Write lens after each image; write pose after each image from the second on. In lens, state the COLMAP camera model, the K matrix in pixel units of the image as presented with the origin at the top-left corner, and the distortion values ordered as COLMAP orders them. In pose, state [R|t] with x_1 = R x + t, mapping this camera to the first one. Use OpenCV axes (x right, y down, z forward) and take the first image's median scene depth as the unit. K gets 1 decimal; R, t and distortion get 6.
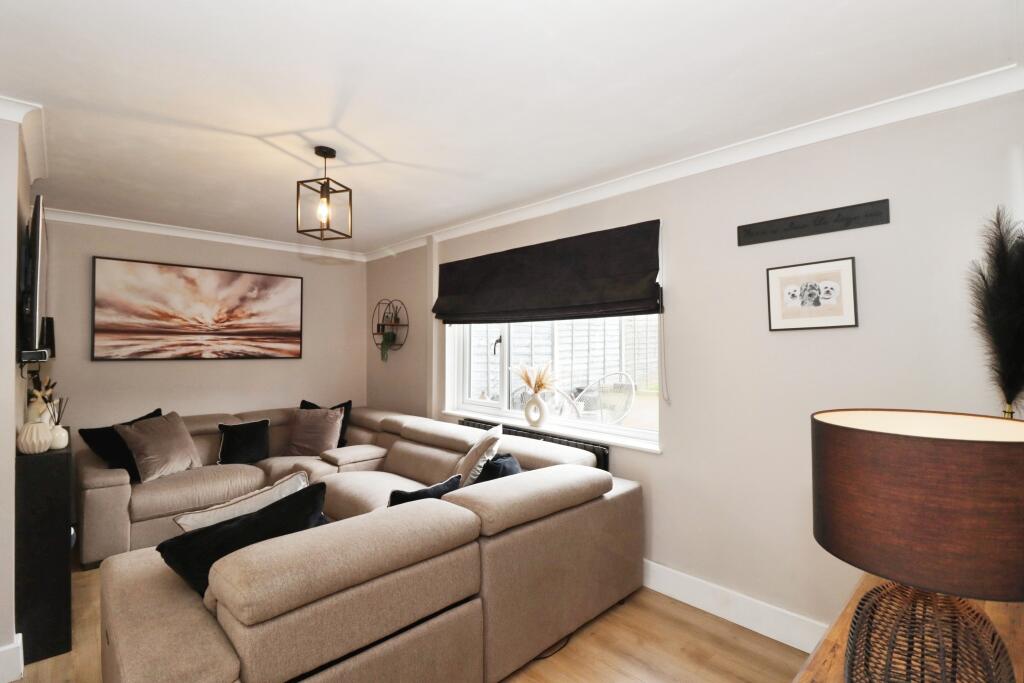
lens RADIAL K [[490.2, 0, 519.9], [0, 490.2, 335.8], [0, 0, 1]] dist [-0.014051, -0.001458]
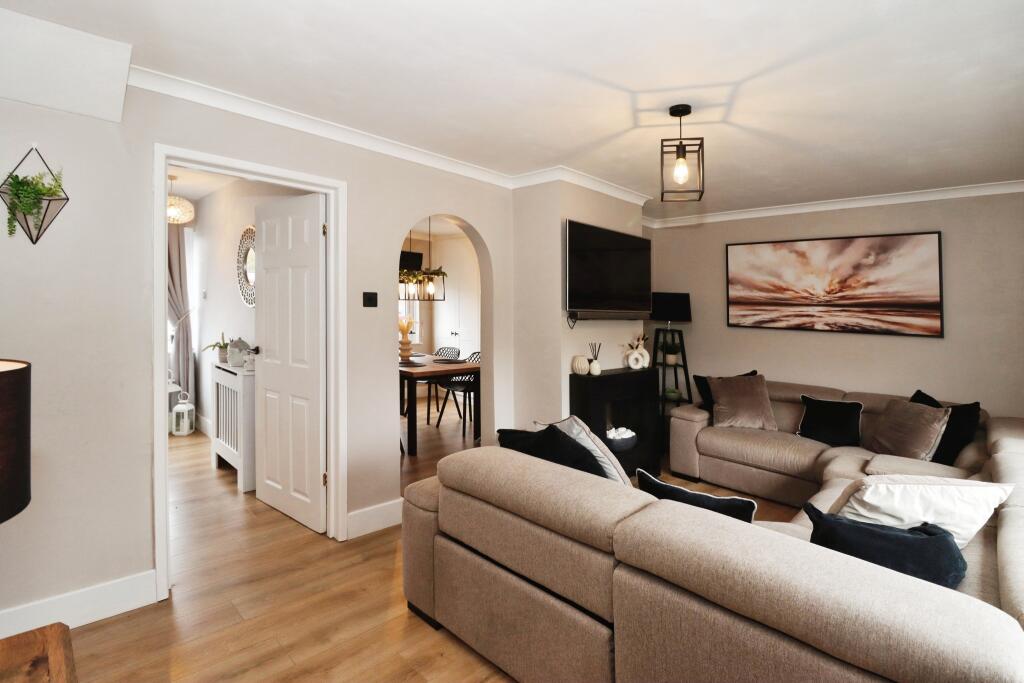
lens RADIAL K [[490.2, 0, 558.2], [0, 490.2, 320.9], [0, 0, 1]] dist [-0.014051, -0.001458]
pose [[0.038985, 0.021968, -0.998998, 0.336632], [-0.010141, 0.999716, 0.021588, 0.011788], [0.999188, 0.009290, 0.039197, 0.432829]]
